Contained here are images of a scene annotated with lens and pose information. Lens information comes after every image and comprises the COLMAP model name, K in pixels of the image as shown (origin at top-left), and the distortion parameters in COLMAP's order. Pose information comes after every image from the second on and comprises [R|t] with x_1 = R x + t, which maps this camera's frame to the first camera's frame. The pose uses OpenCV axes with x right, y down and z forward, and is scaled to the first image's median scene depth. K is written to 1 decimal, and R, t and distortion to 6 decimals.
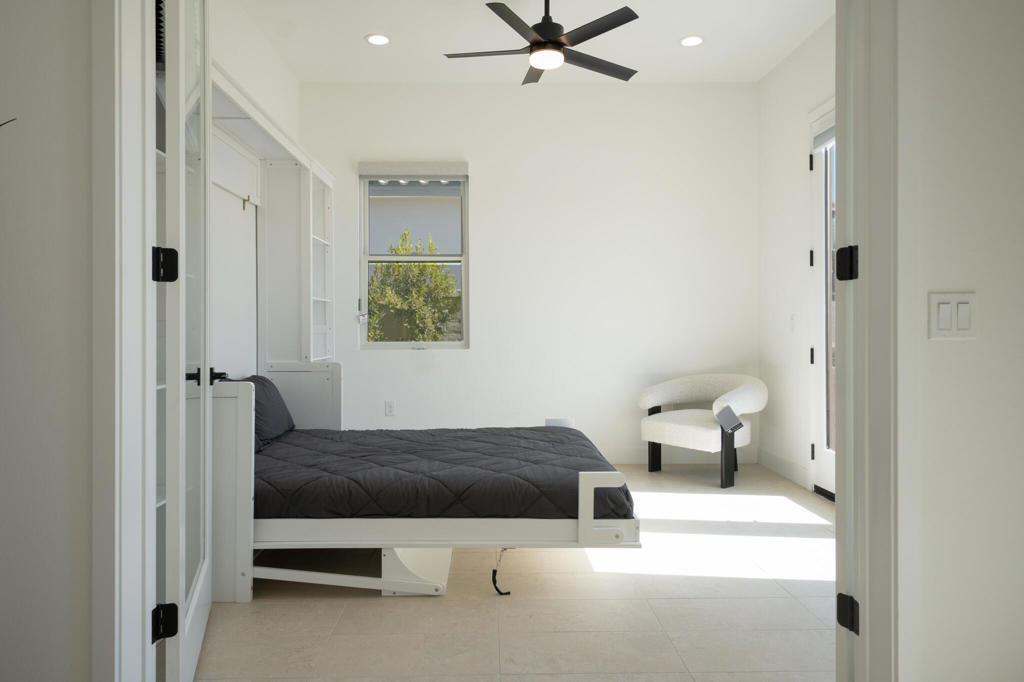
lens RADIAL K [[689.5, 0, 524.3], [0, 689.5, 322.6], [0, 0, 1]] dist [0.026921, -0.002724]
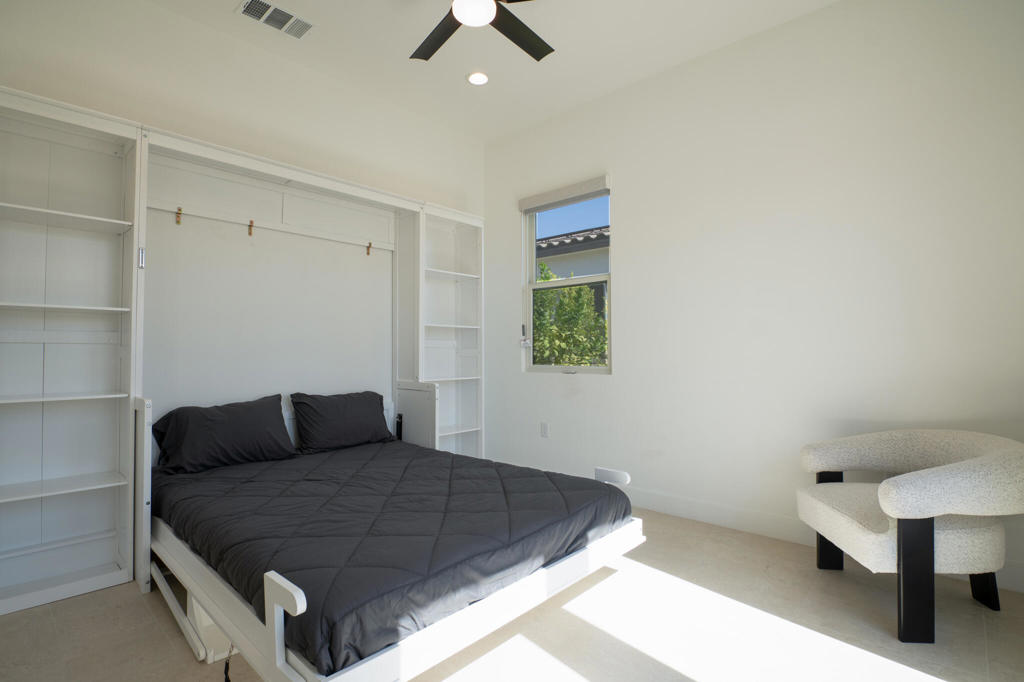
lens RADIAL K [[497.1, 0, 513.8], [0, 497.1, 334.3], [0, 0, 1]] dist [-0.018920, -0.000460]
pose [[0.734284, -0.021900, -0.678490, 0.286959], [0.002020, 0.999546, -0.030077, 0.003768], [0.678840, 0.020715, 0.733994, 0.434835]]
